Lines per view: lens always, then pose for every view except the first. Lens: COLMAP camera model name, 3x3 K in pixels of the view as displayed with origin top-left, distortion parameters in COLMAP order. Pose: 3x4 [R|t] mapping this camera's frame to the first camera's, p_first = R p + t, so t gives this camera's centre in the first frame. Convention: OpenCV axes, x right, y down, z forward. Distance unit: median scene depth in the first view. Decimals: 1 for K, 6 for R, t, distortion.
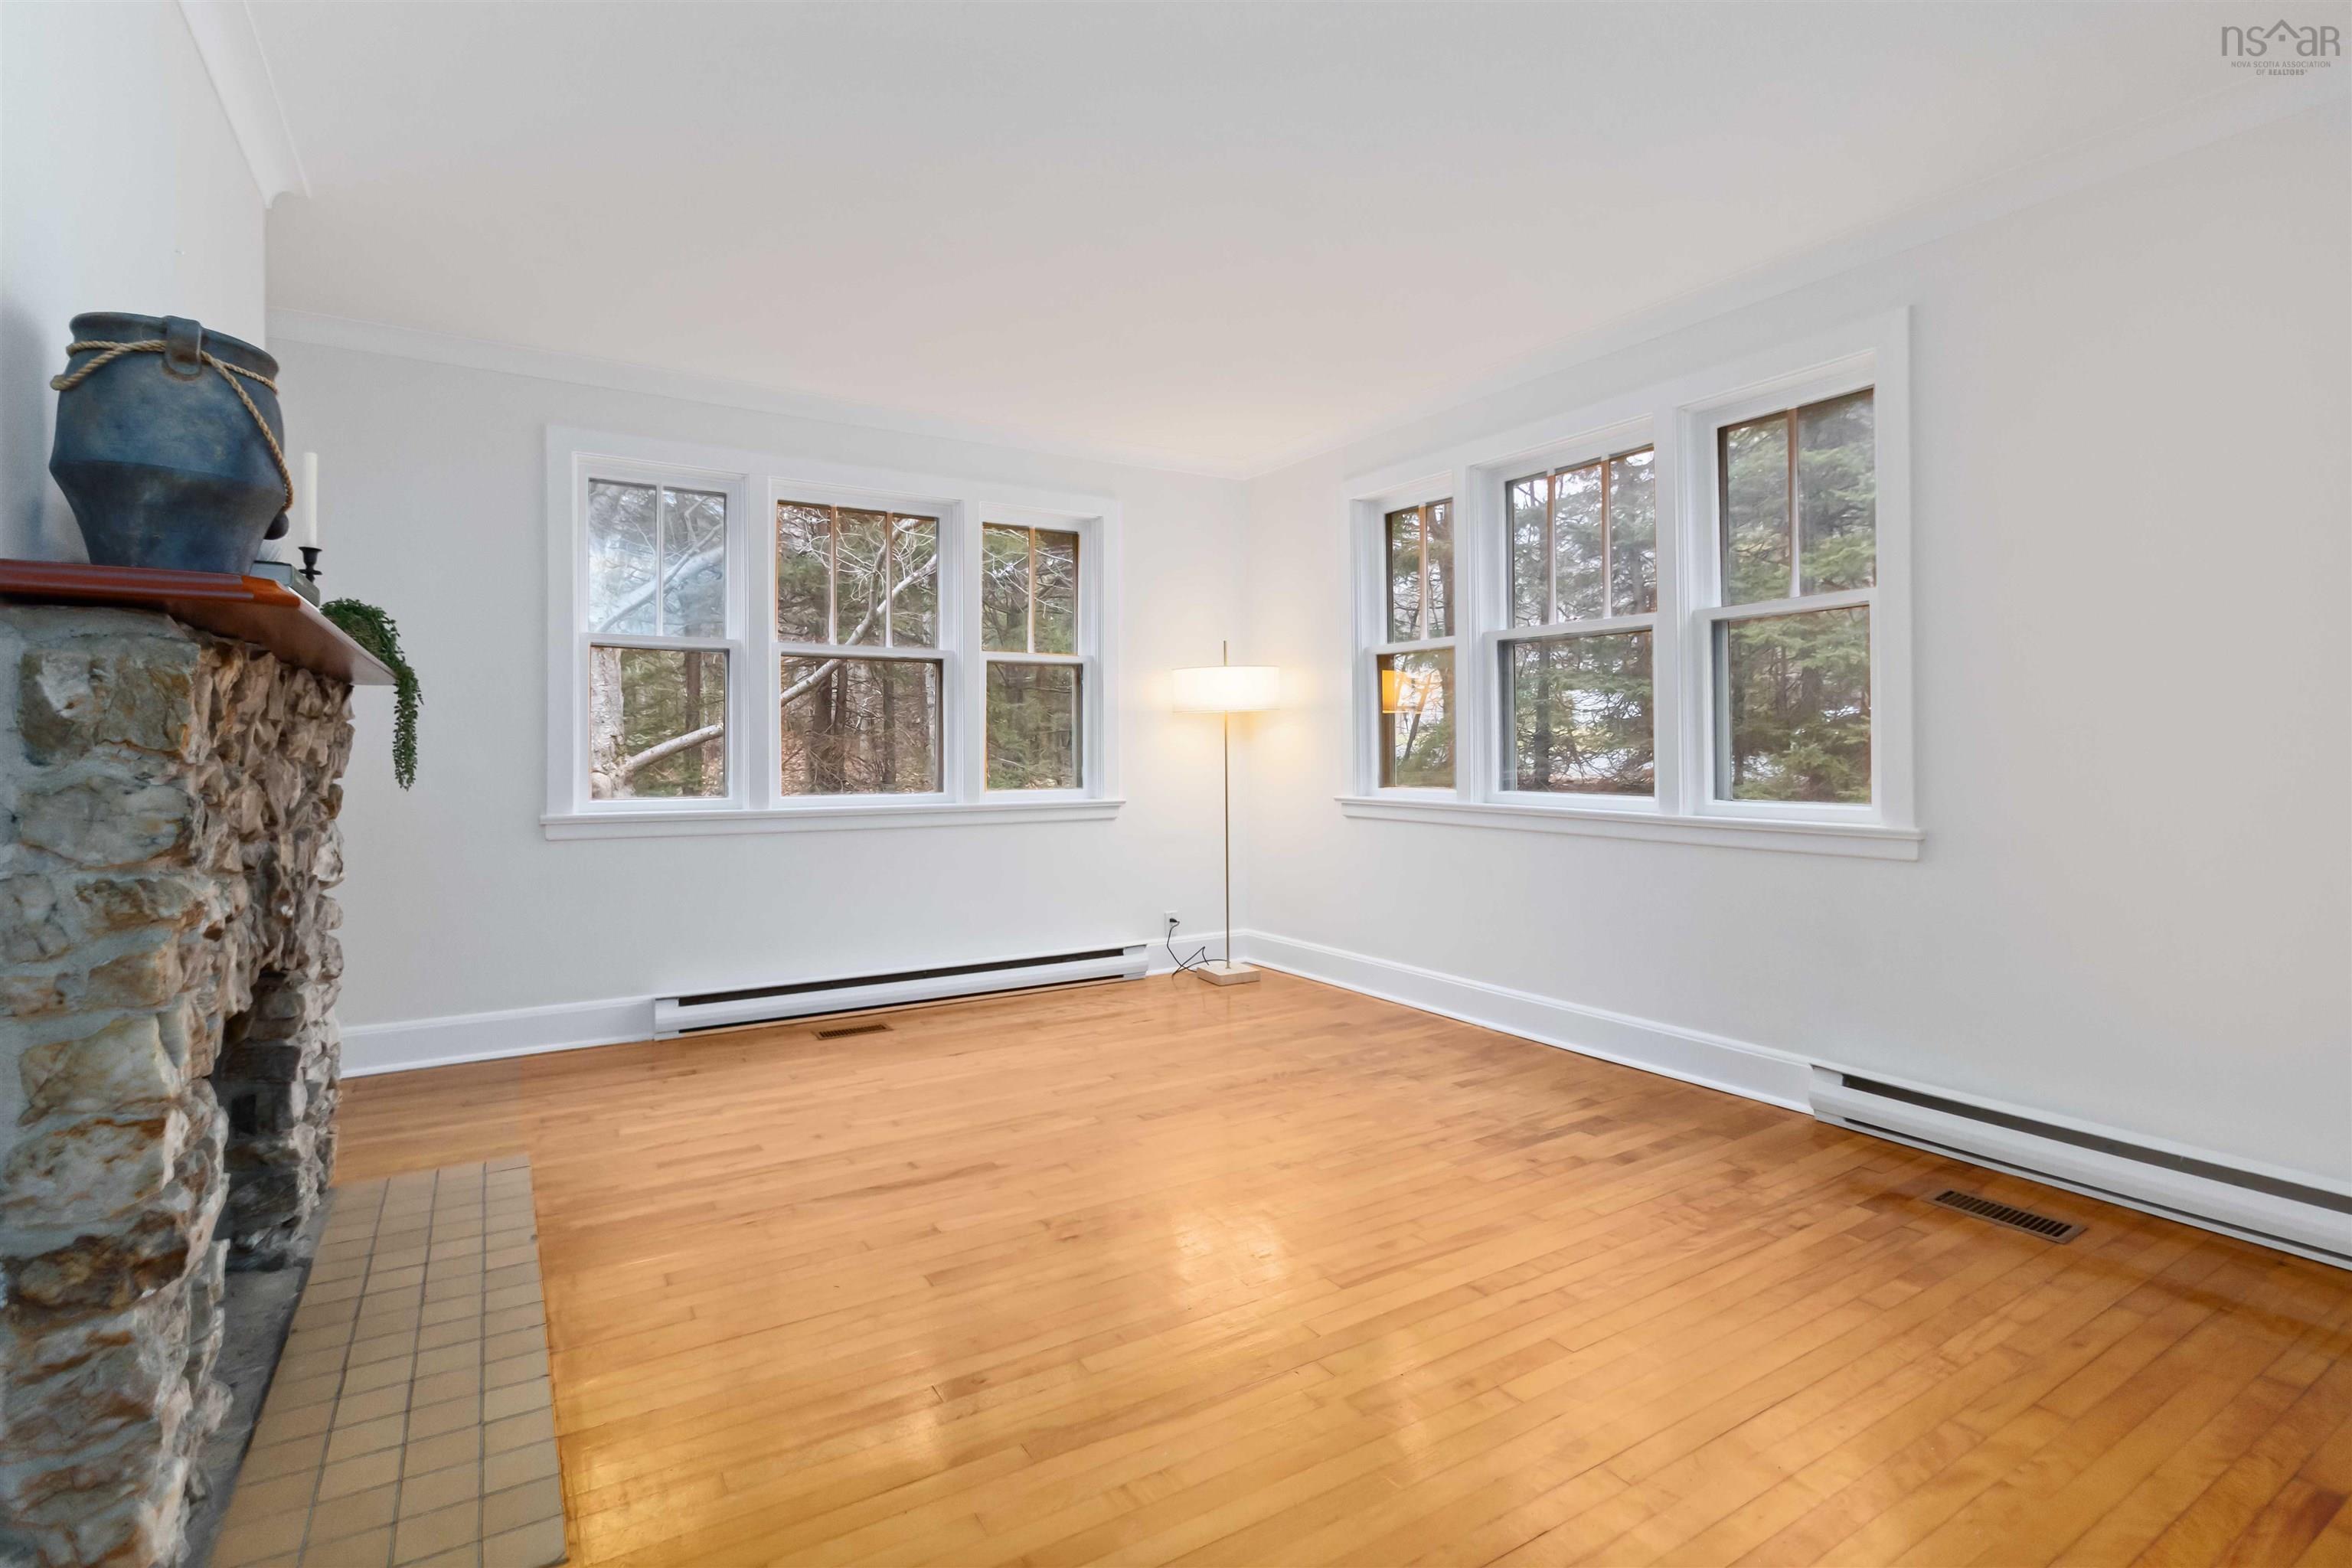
lens RADIAL K [[1099.2, 0, 1185.9], [0, 1099.2, 747.9], [0, 0, 1]] dist [-0.002433, 0.001426]
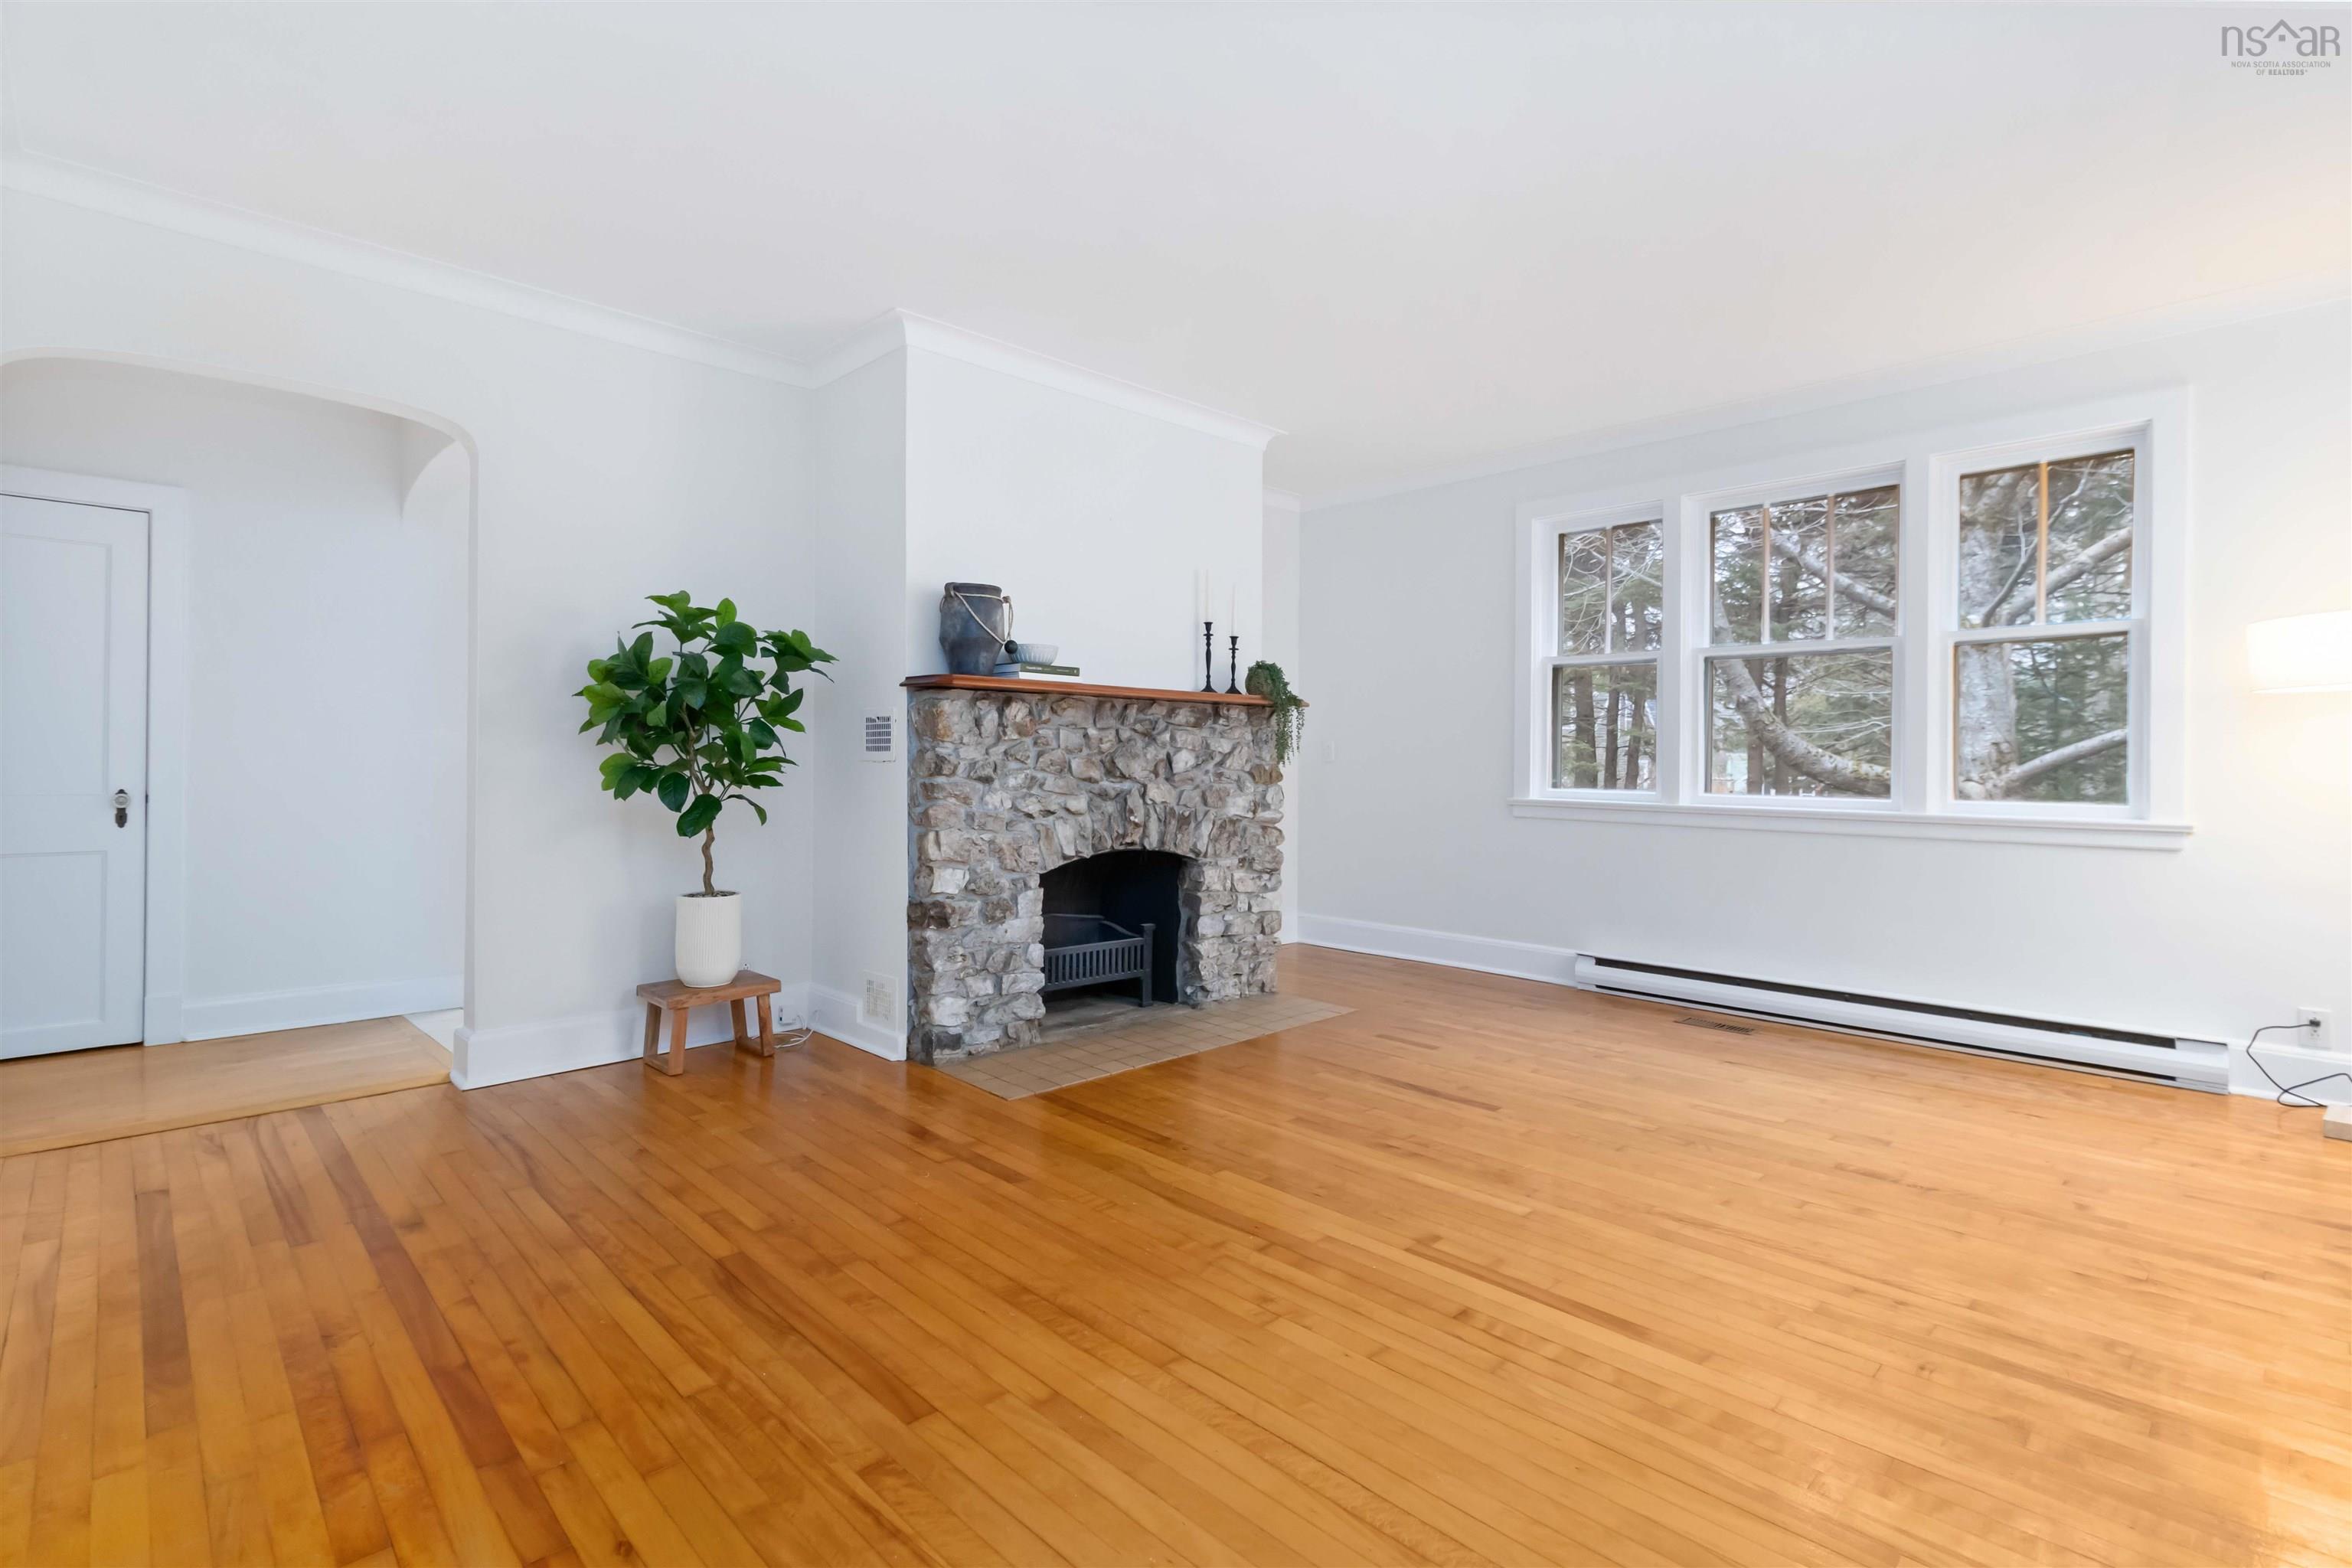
lens RADIAL K [[1099.2, 0, 1174.0], [0, 1099.2, 759.0], [0, 0, 1]] dist [-0.002433, 0.001426]
pose [[0.212951, 0.005191, -0.977049, 0.623869], [-0.007755, 0.999963, 0.003623, 0.012270], [0.977032, 0.006806, 0.212983, 0.312559]]
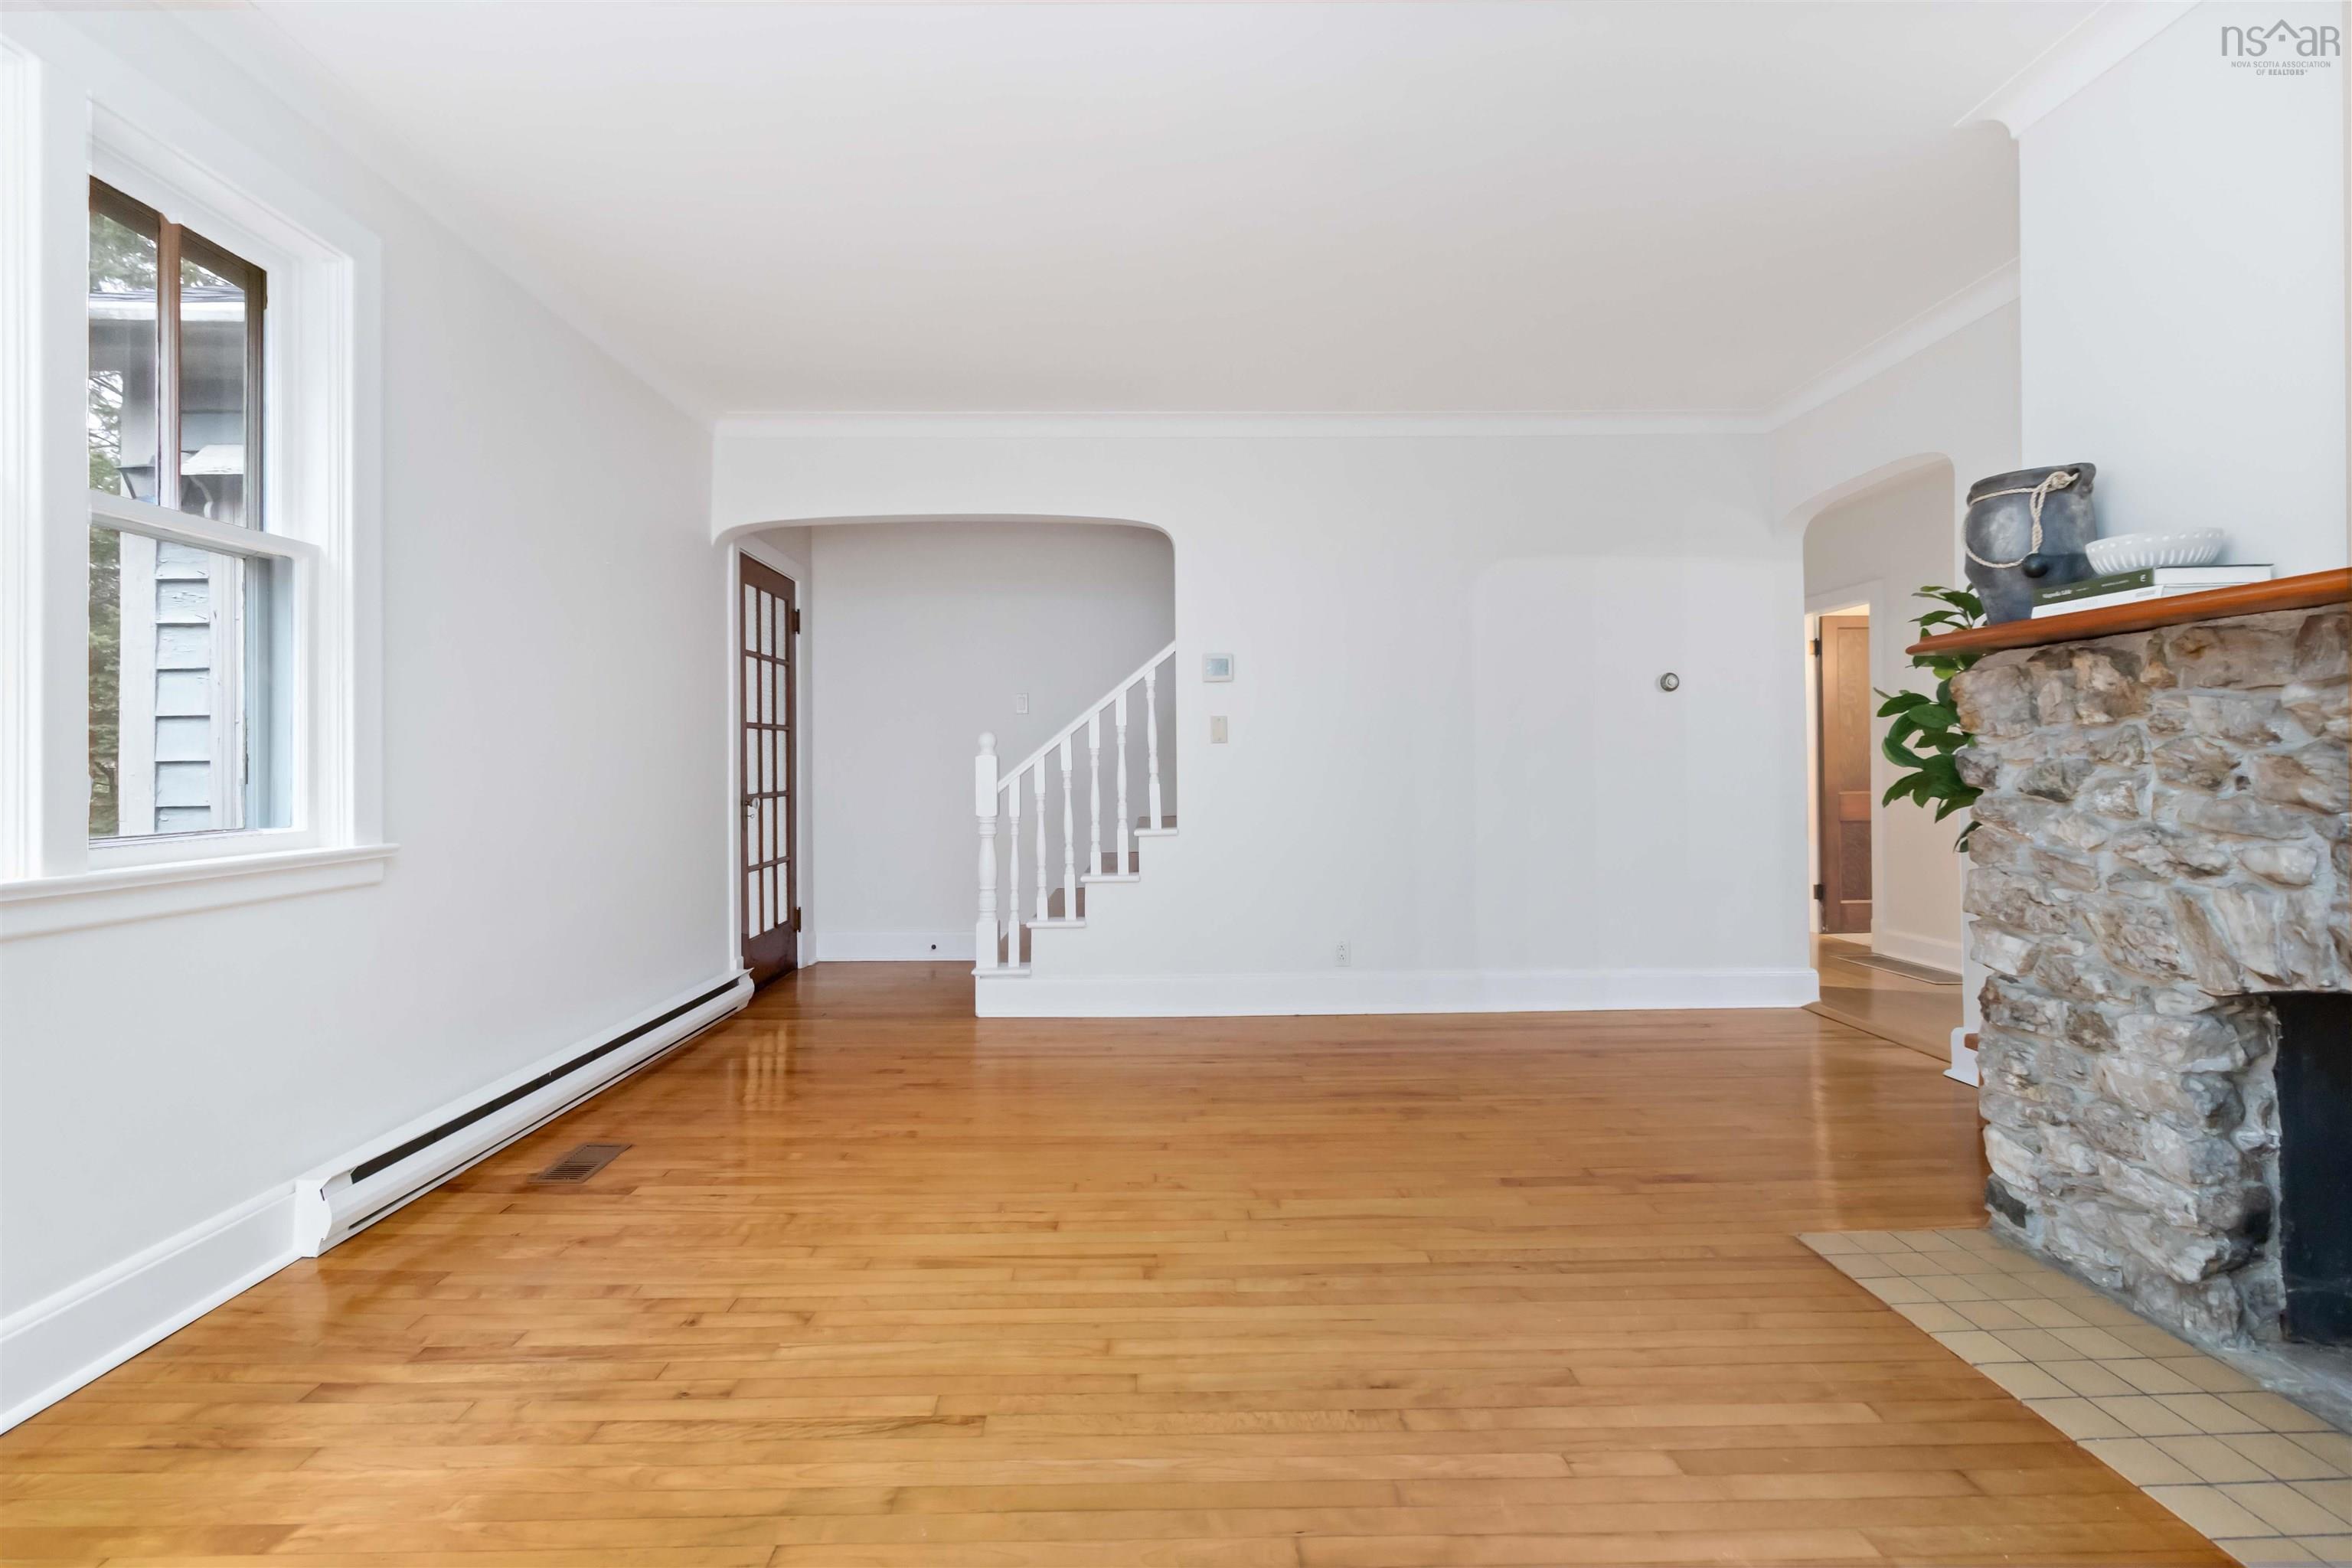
lens RADIAL K [[1099.2, 0, 1148.6], [0, 1099.2, 757.6], [0, 0, 1]] dist [-0.002433, 0.001426]
pose [[-0.848835, 0.015215, 0.528439, -0.229672], [0.011103, 0.999878, -0.010954, 0.016589], [-0.528541, -0.003431, -0.848901, 1.058143]]
